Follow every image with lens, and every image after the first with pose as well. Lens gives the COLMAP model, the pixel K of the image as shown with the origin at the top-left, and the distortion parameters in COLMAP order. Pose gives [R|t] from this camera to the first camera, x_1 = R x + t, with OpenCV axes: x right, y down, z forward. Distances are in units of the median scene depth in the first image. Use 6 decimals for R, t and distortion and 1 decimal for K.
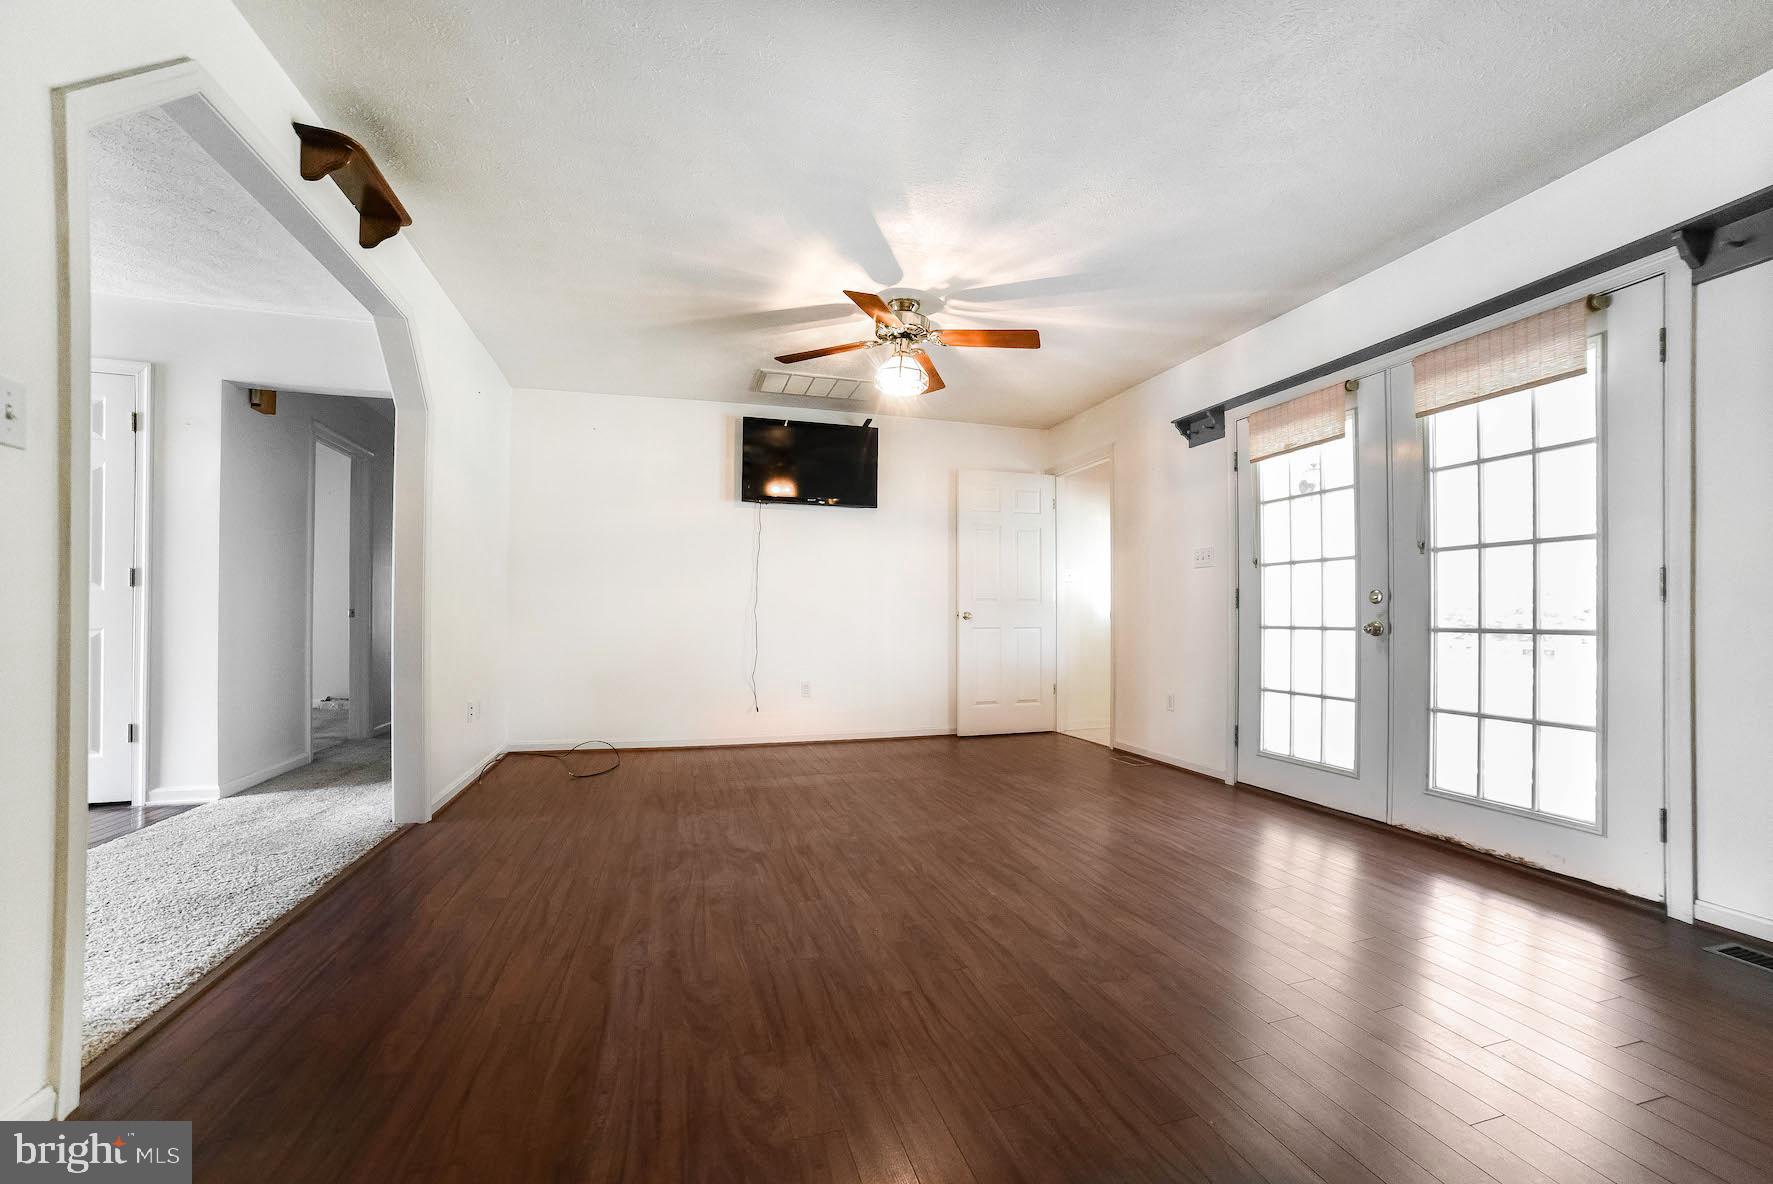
lens RADIAL K [[733.4, 0, 892.2], [0, 733.4, 611.9], [0, 0, 1]] dist [-0.079960, 0.038998]
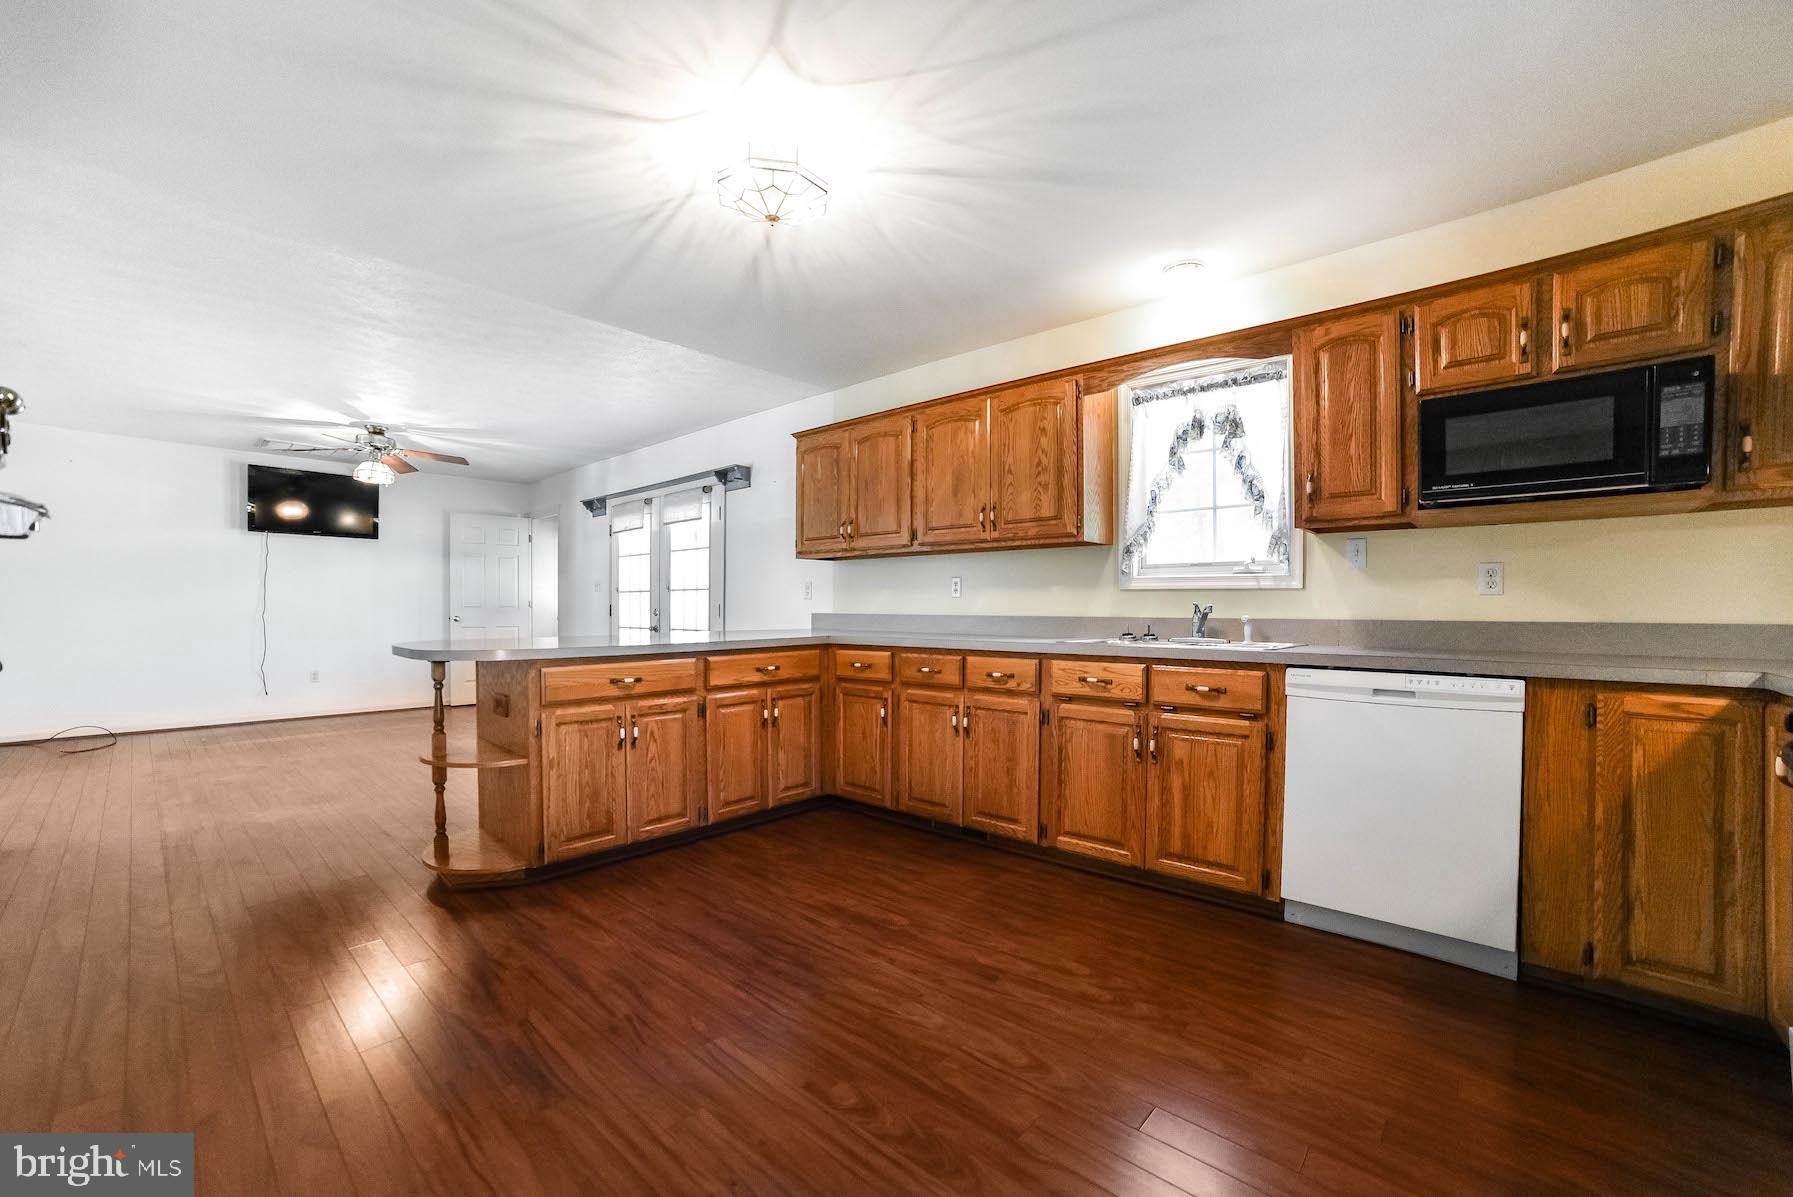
lens RADIAL K [[716.2, 0, 898.0], [0, 716.2, 614.1], [0, 0, 1]] dist [-0.089264, 0.038310]
pose [[0.851305, -0.007396, 0.524619, 0.197924], [-0.001133, 0.999872, 0.015934, -0.041622], [-0.524670, -0.014159, 0.851188, -0.885545]]
